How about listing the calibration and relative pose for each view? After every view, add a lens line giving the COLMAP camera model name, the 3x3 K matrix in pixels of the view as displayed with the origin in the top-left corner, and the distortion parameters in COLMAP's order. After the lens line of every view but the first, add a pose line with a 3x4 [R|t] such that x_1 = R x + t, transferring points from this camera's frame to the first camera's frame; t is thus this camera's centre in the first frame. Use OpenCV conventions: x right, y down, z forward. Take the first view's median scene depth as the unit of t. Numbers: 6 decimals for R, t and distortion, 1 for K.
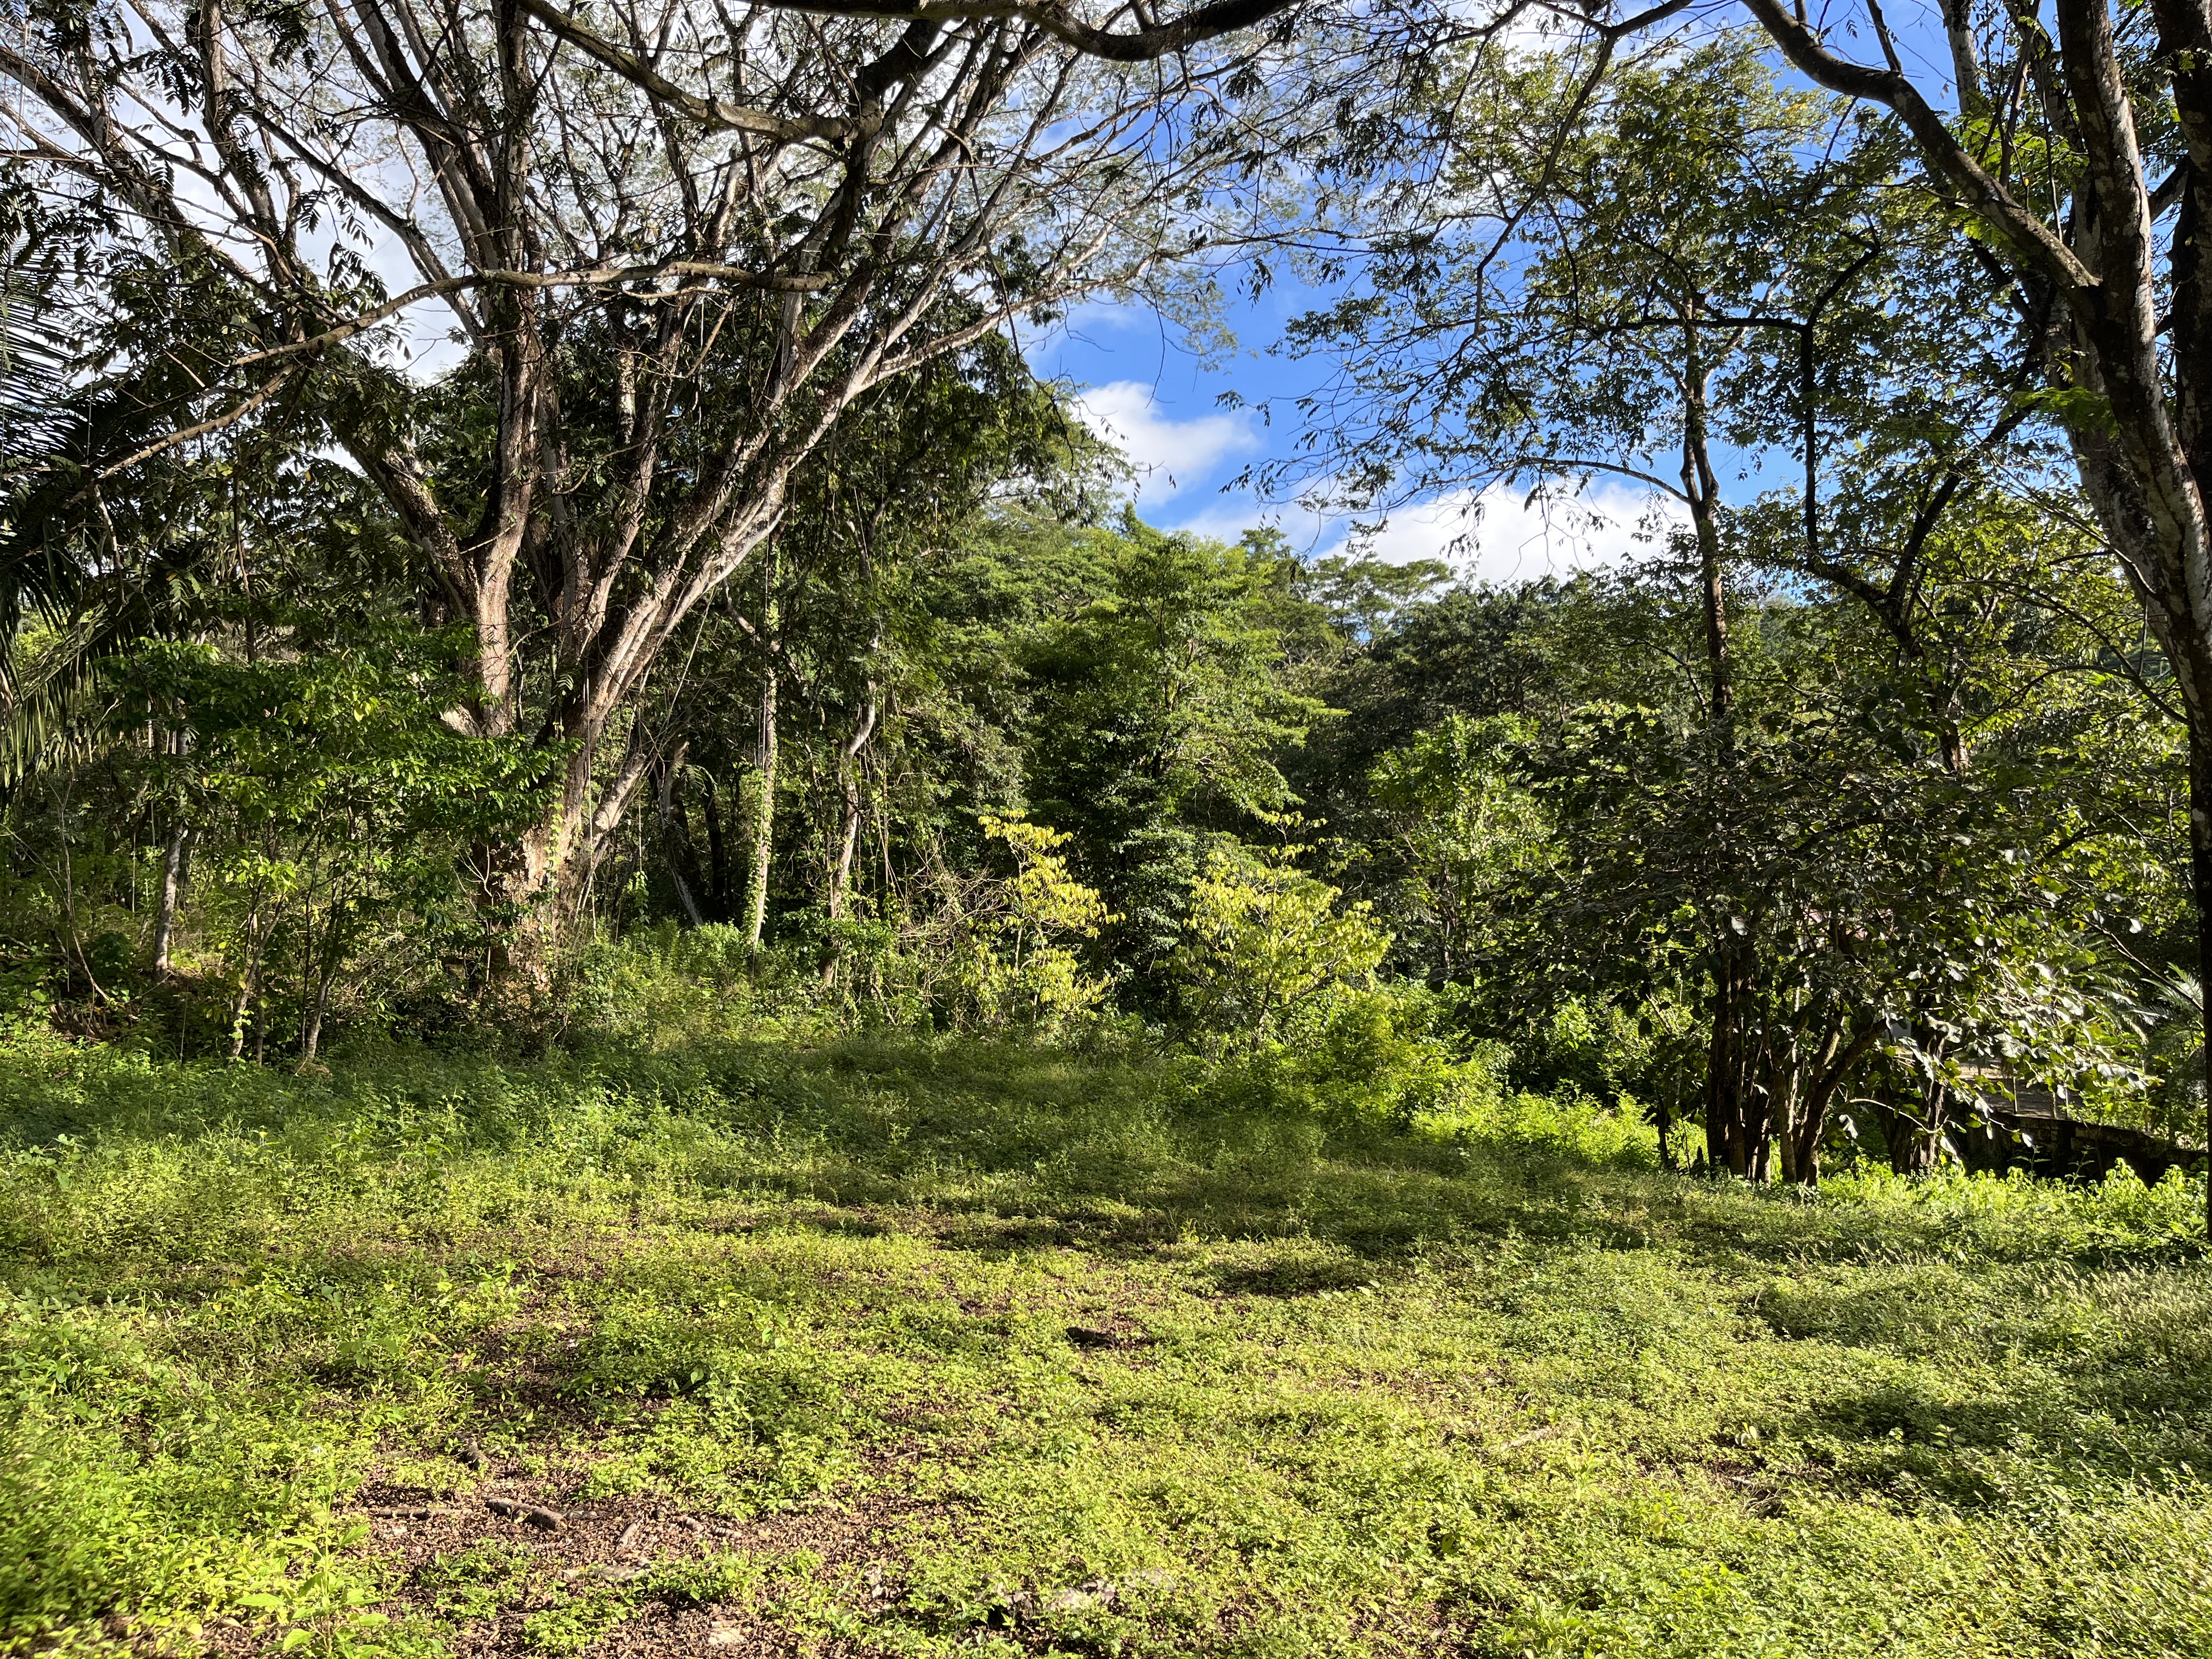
lens RADIAL K [[1701.2, 0, 1096.9], [0, 1701.2, 832.7], [0, 0, 1]] dist [0.052571, -0.090541]
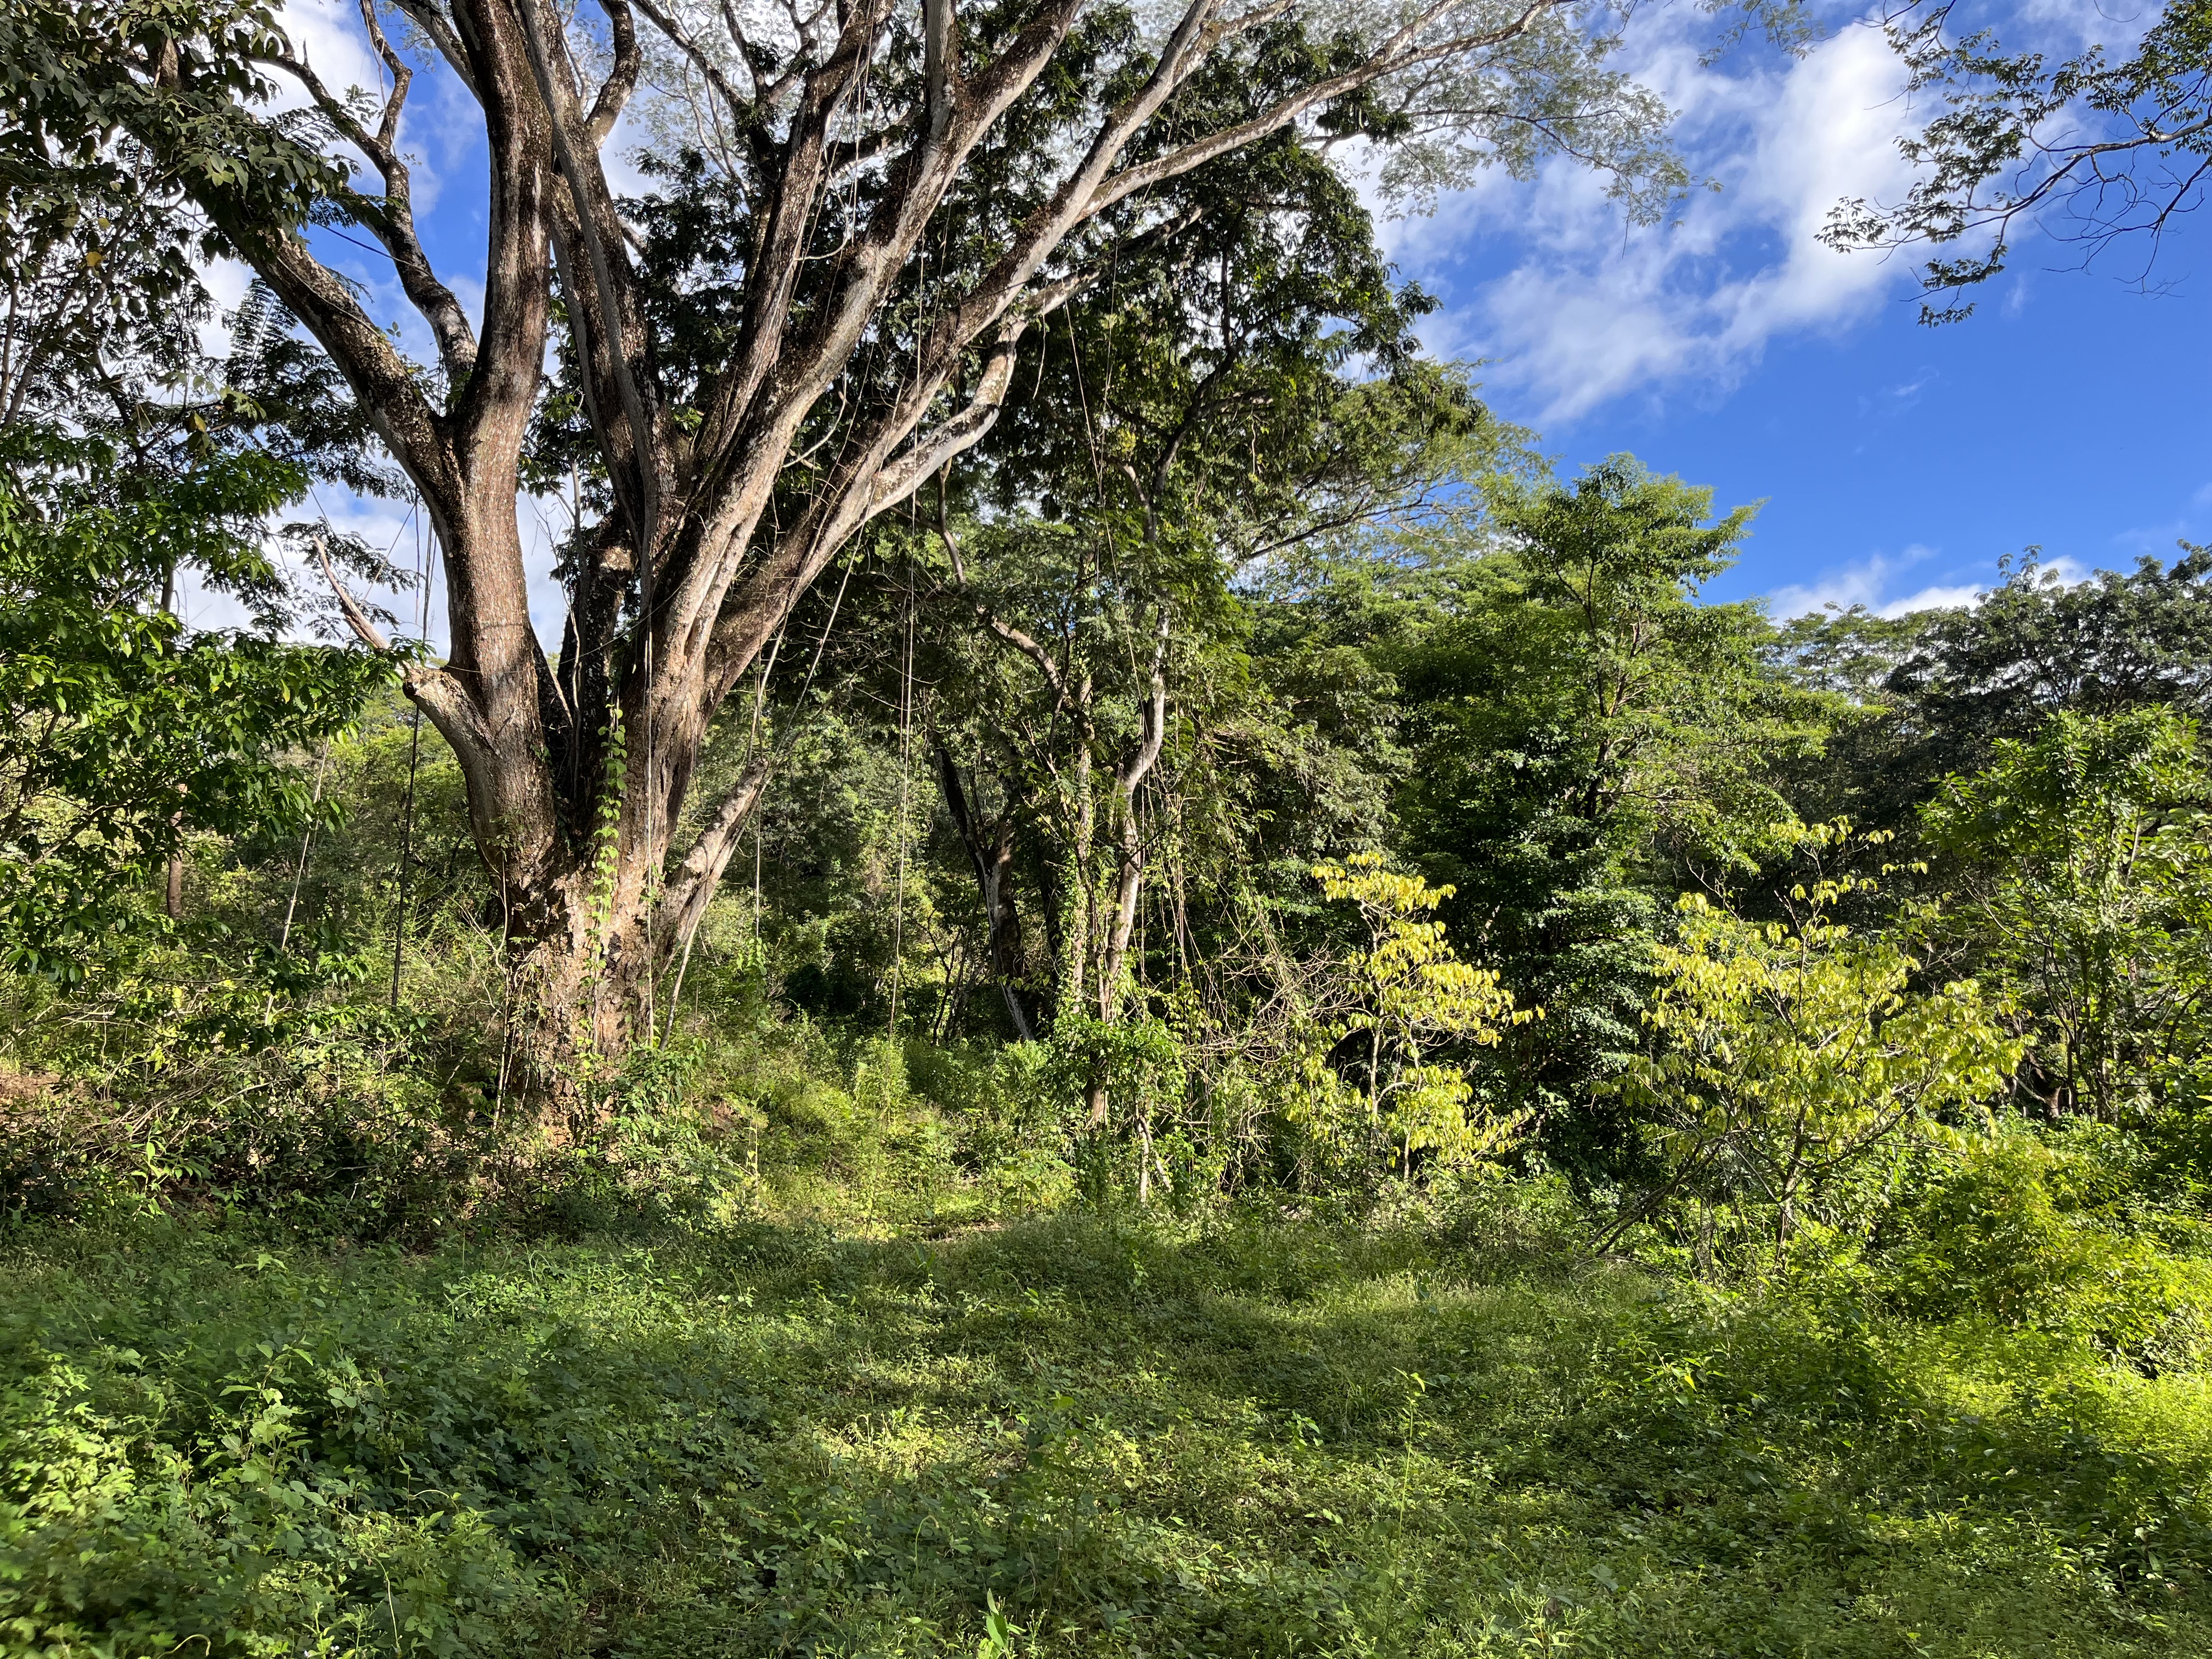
lens RADIAL K [[1701.2, 0, 1108.7], [0, 1701.2, 817.0], [0, 0, 1]] dist [0.052571, -0.090541]
pose [[0.968979, -0.038806, -0.244076, 0.017357], [0.016720, 0.995626, -0.091916, 0.032058], [0.246575, 0.084983, 0.965390, 0.339971]]
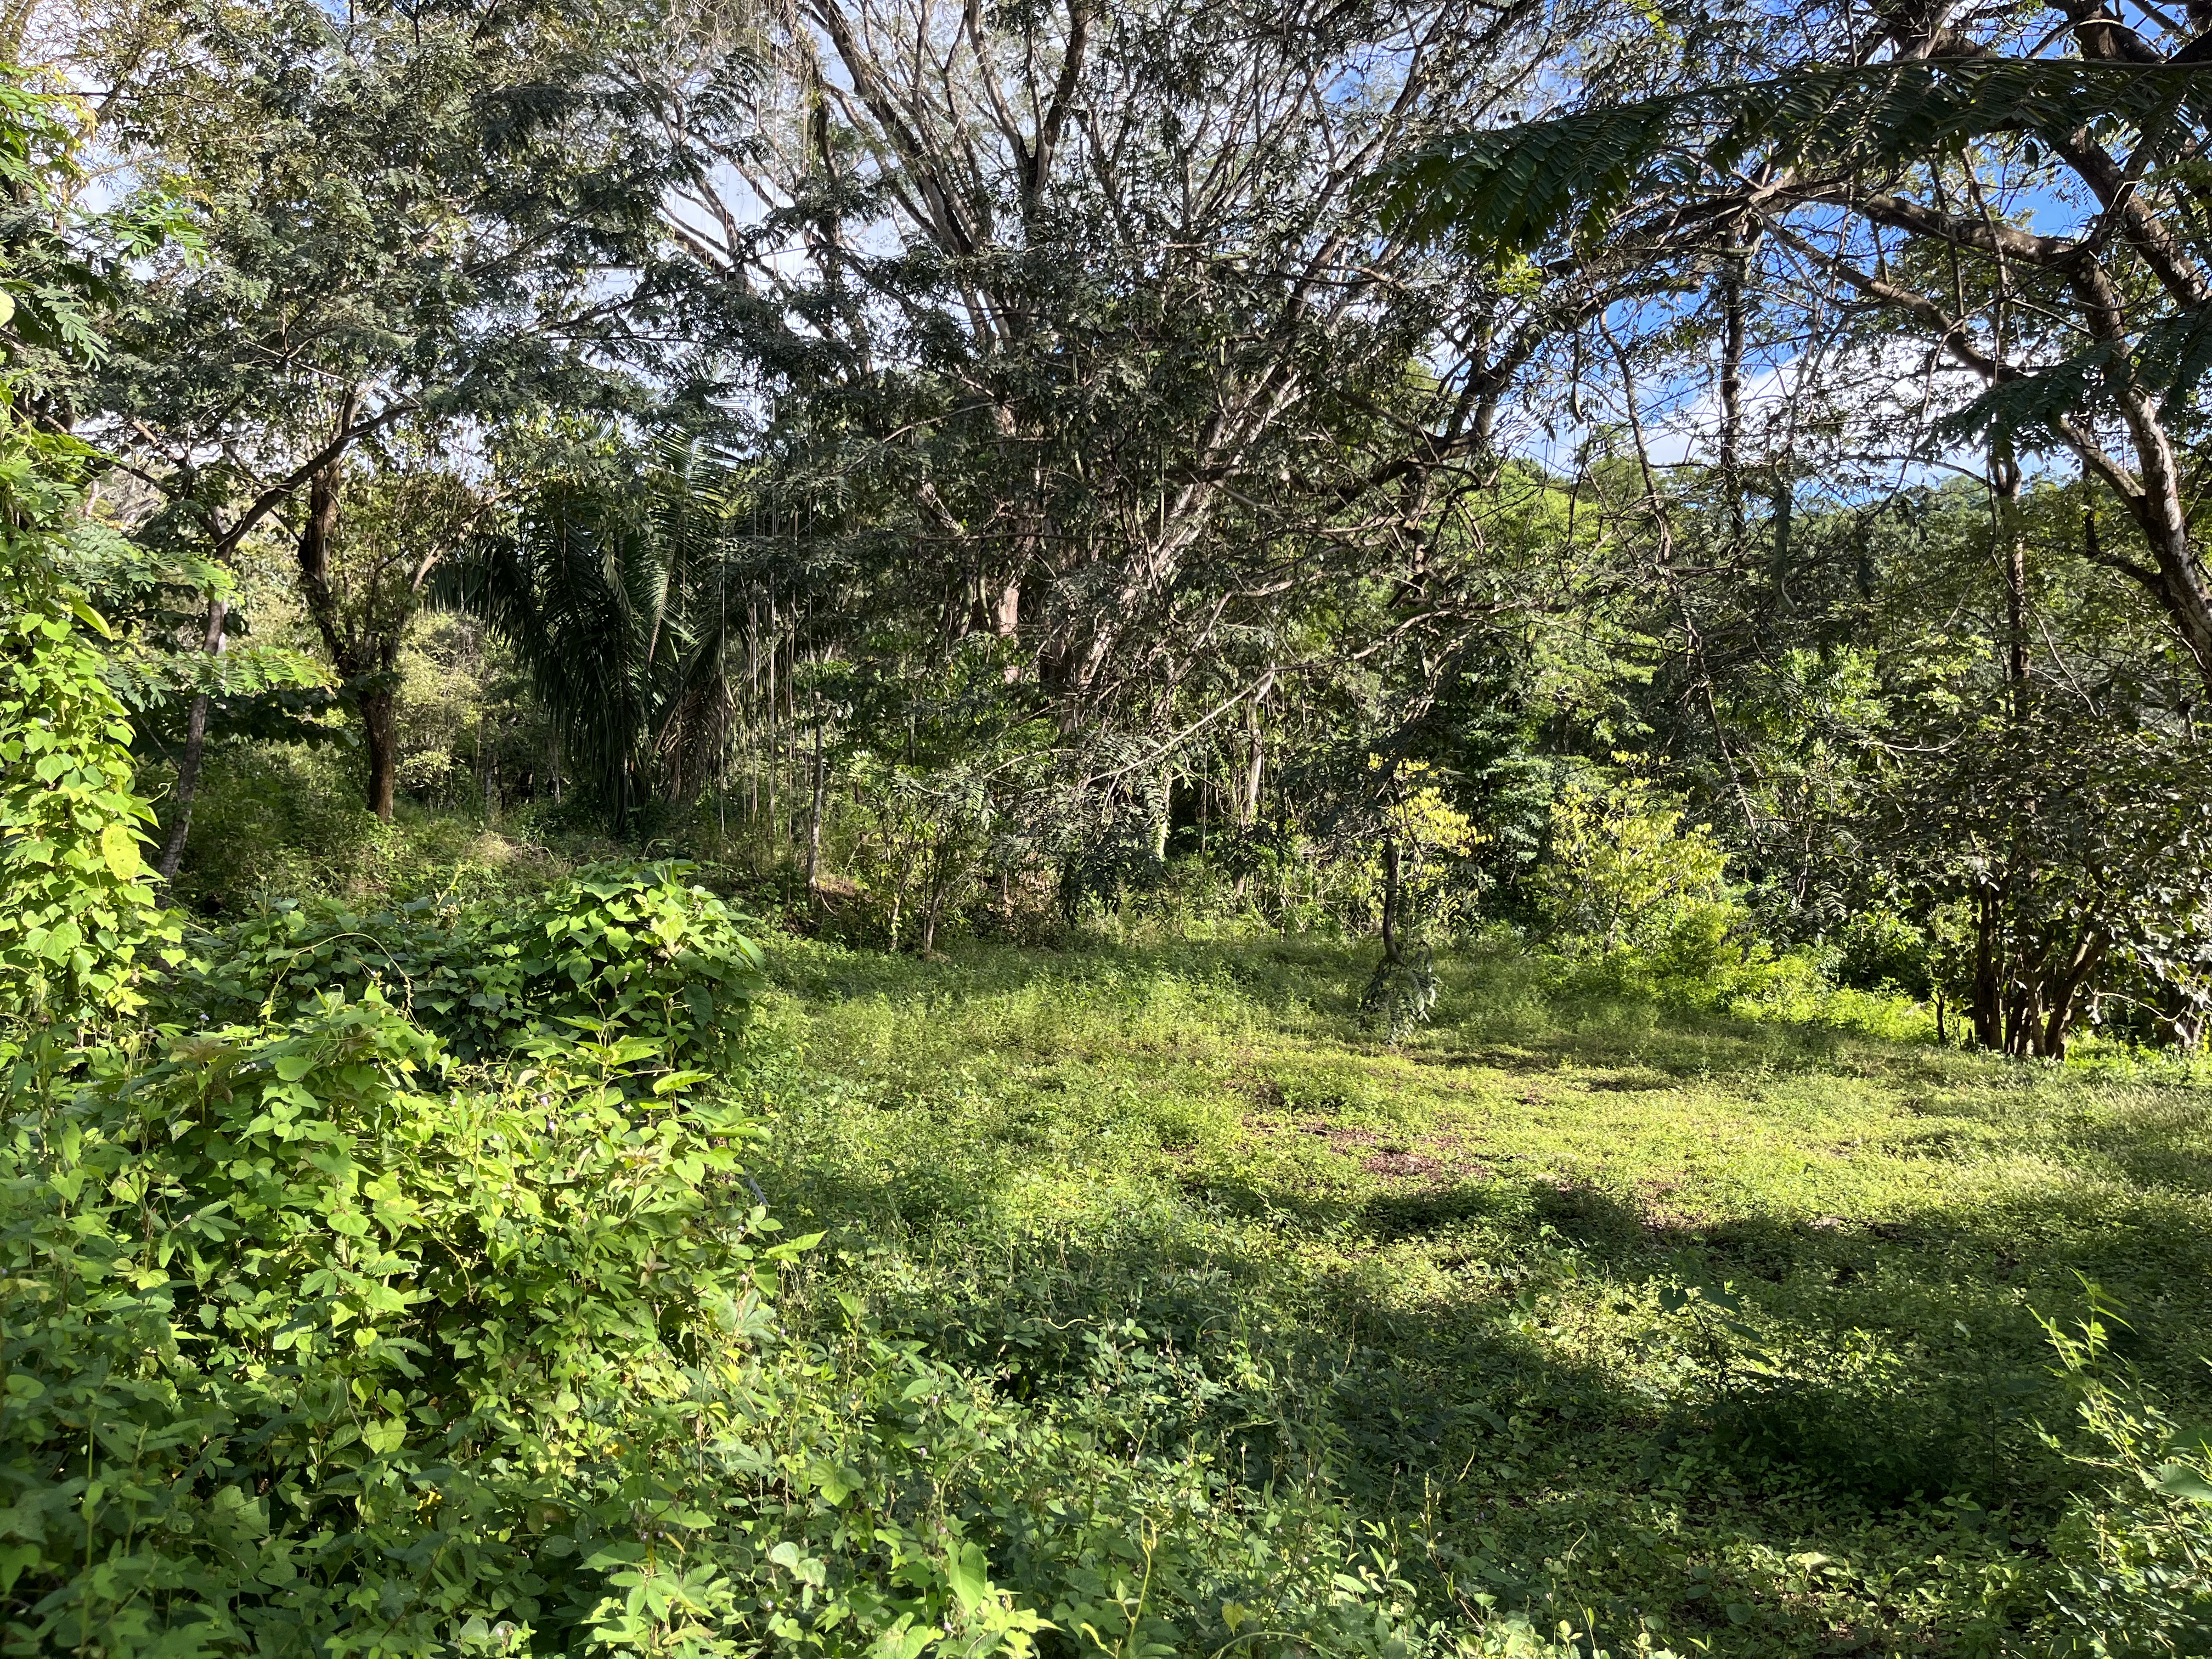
lens RADIAL K [[1701.2, 0, 1090.0], [0, 1701.2, 847.0], [0, 0, 1]] dist [0.052571, -0.090541]
pose [[0.979913, -0.005001, -0.199365, -0.020770], [0.018806, 0.997548, 0.067410, -0.029083], [0.198539, -0.069805, 0.977604, -0.214473]]
